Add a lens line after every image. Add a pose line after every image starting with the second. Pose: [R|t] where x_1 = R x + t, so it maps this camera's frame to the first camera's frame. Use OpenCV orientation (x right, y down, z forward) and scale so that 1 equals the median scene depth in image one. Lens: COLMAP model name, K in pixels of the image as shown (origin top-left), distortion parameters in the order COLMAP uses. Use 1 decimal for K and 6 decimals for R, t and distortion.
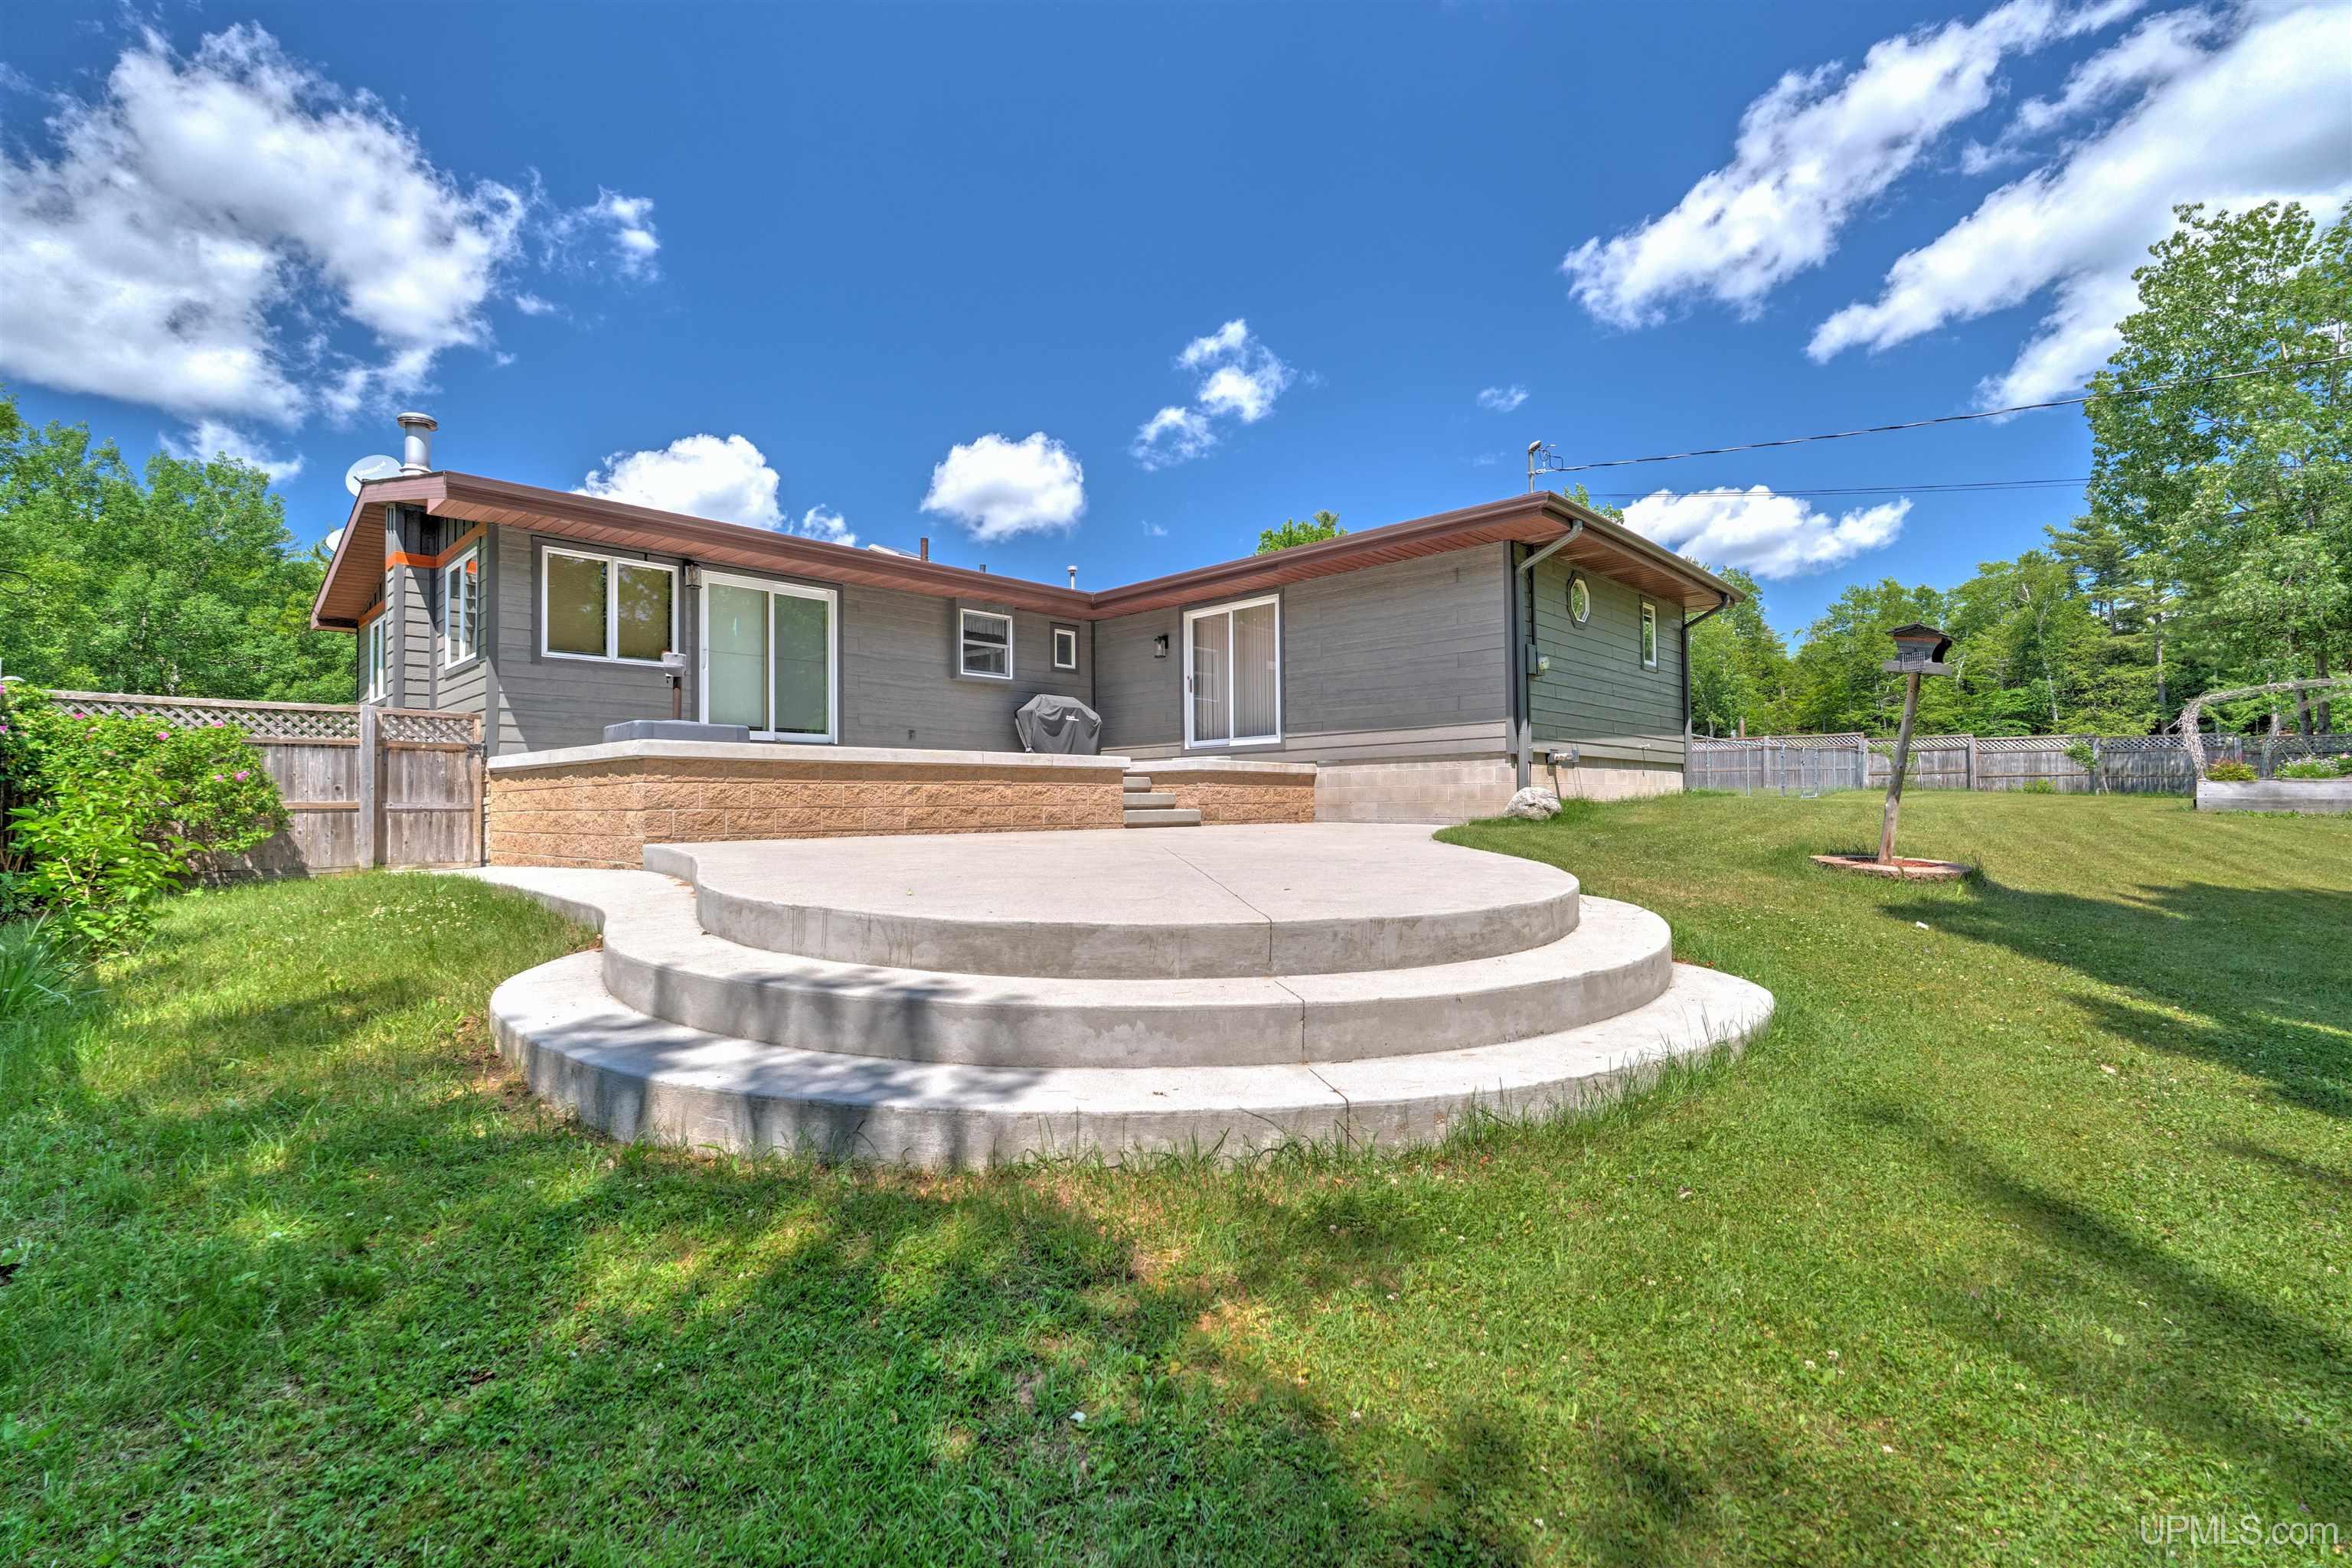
lens RADIAL K [[1023.8, 0, 1176.2], [0, 1023.8, 776.4], [0, 0, 1]] dist [-0.001479, 0.000209]
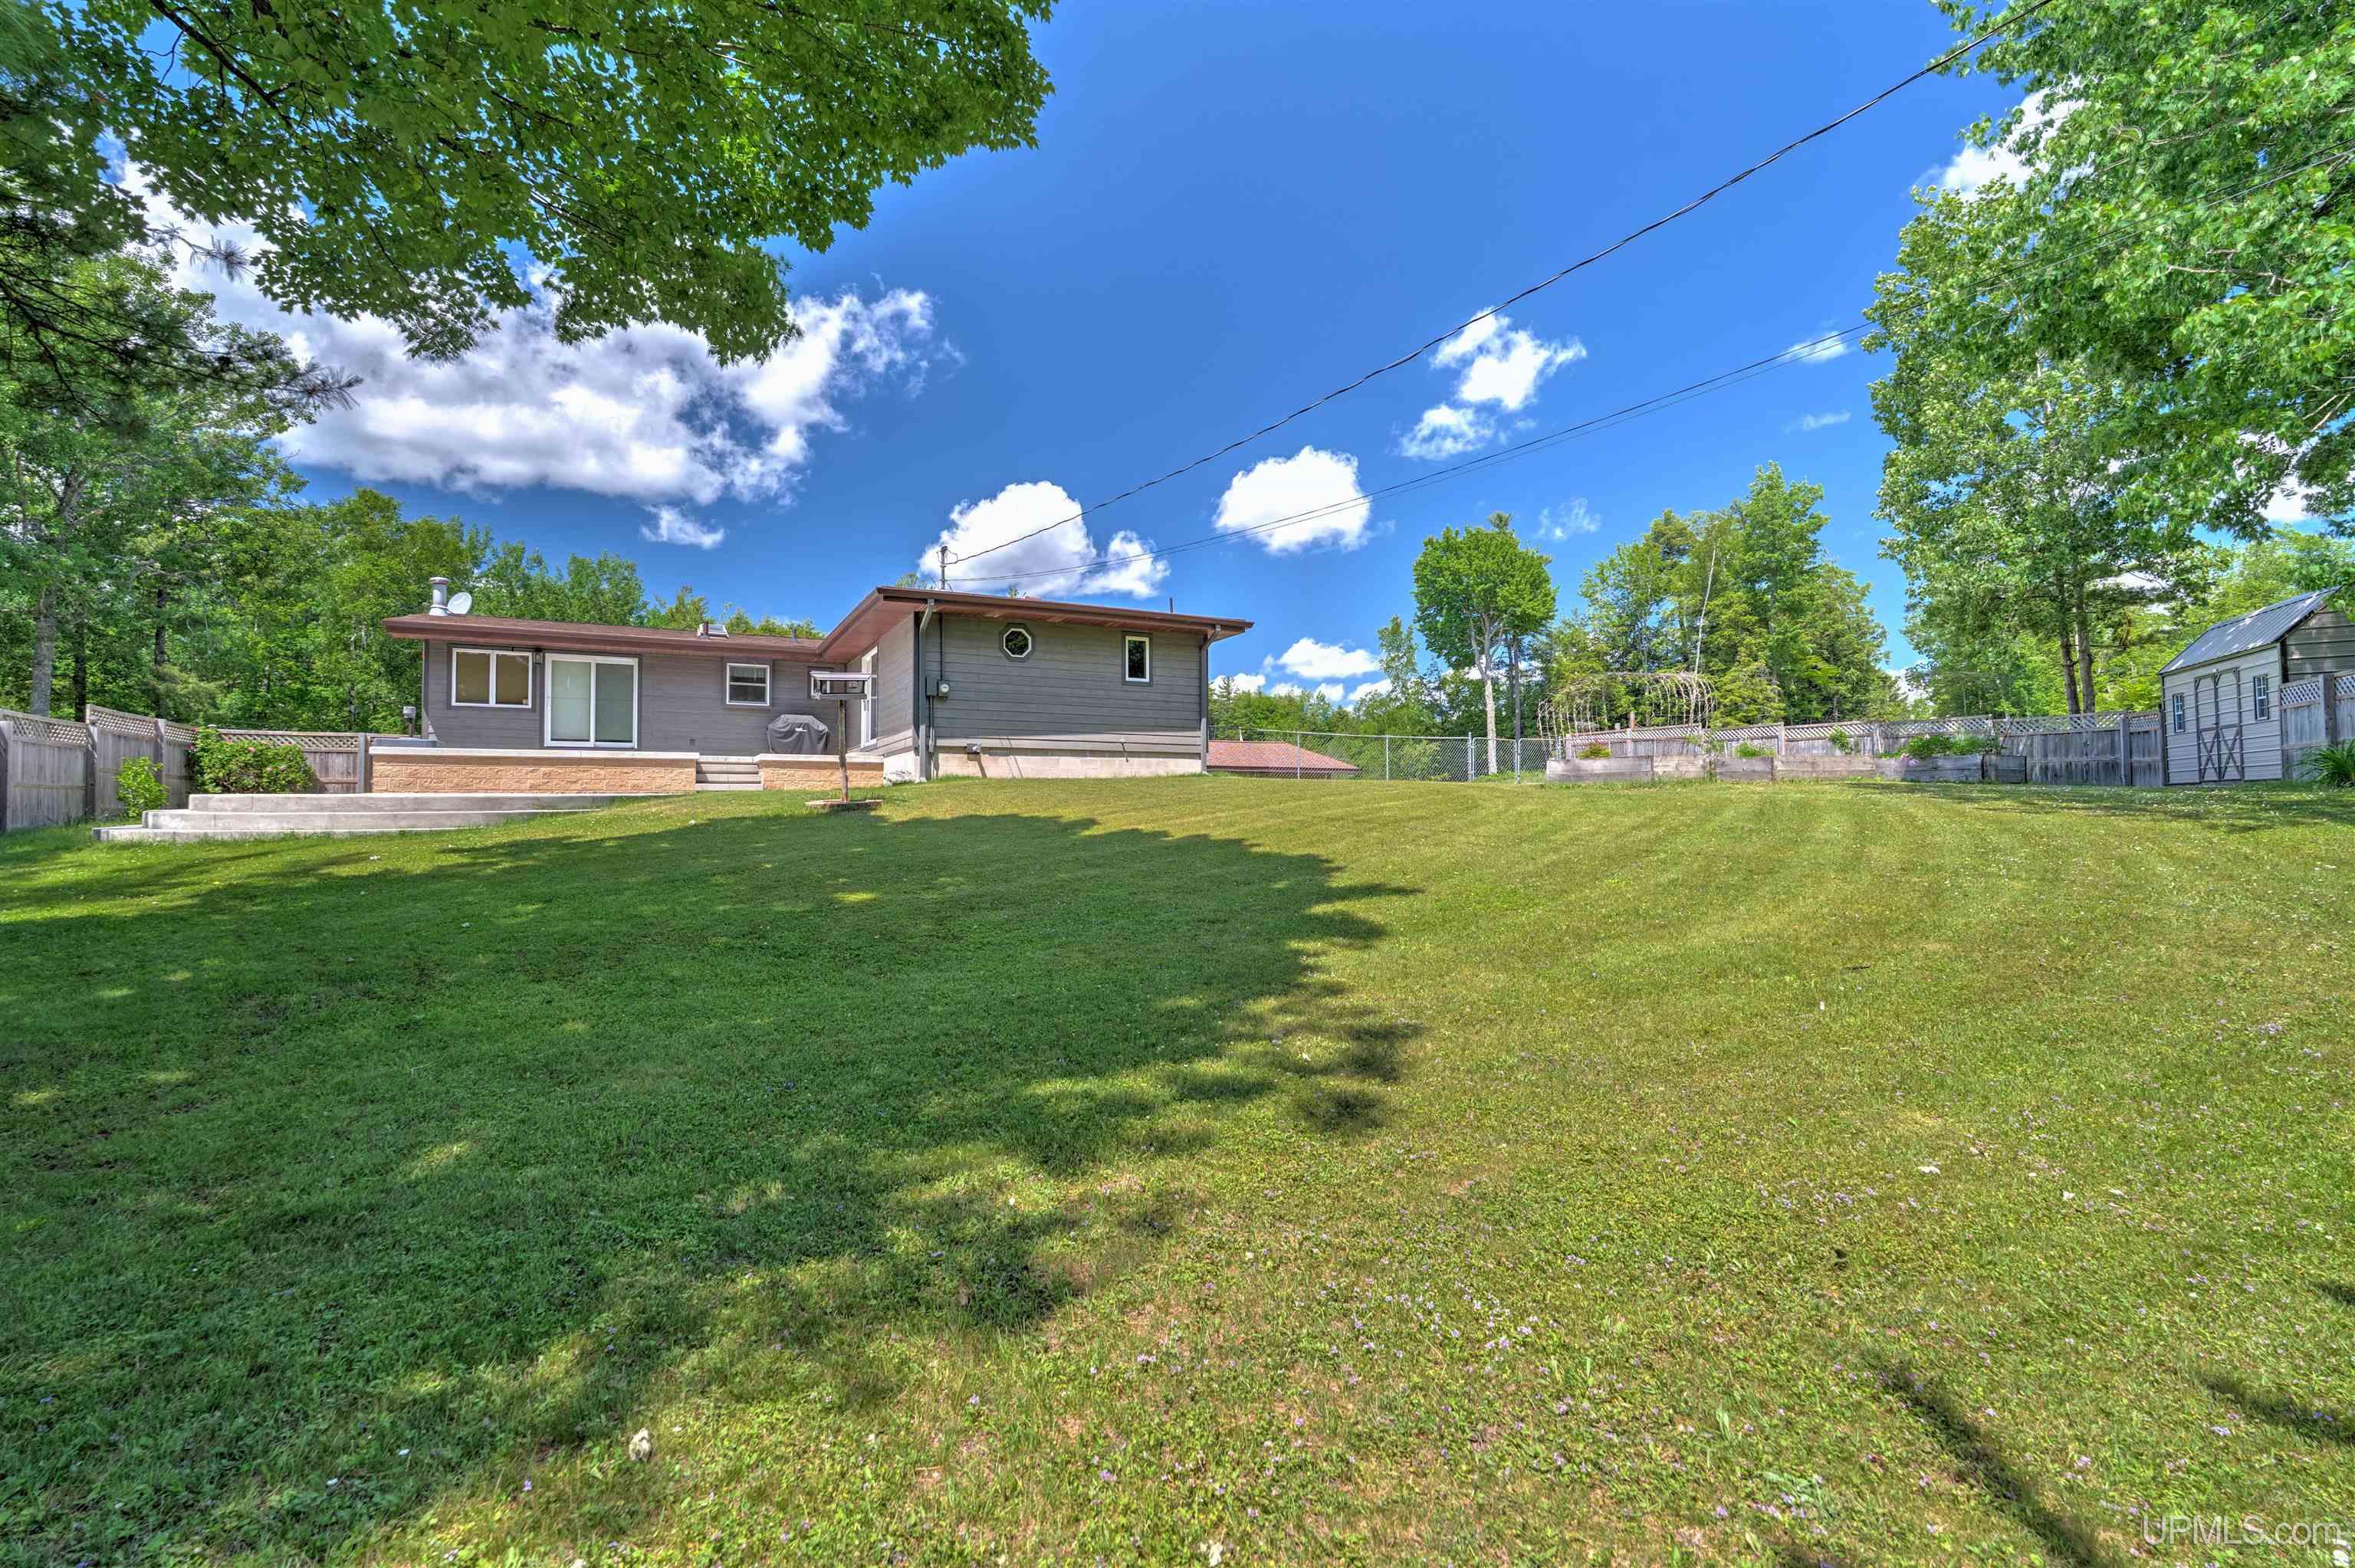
lens RADIAL K [[1024.9, 0, 1175.9], [0, 1024.9, 787.5], [0, 0, 1]] dist [-0.001479, 0.000209]
pose [[0.952634, -0.006235, -0.304054, 0.147966], [0.007378, 0.999969, 0.002609, 0.004972], [0.304028, -0.004729, 0.952651, -0.049937]]
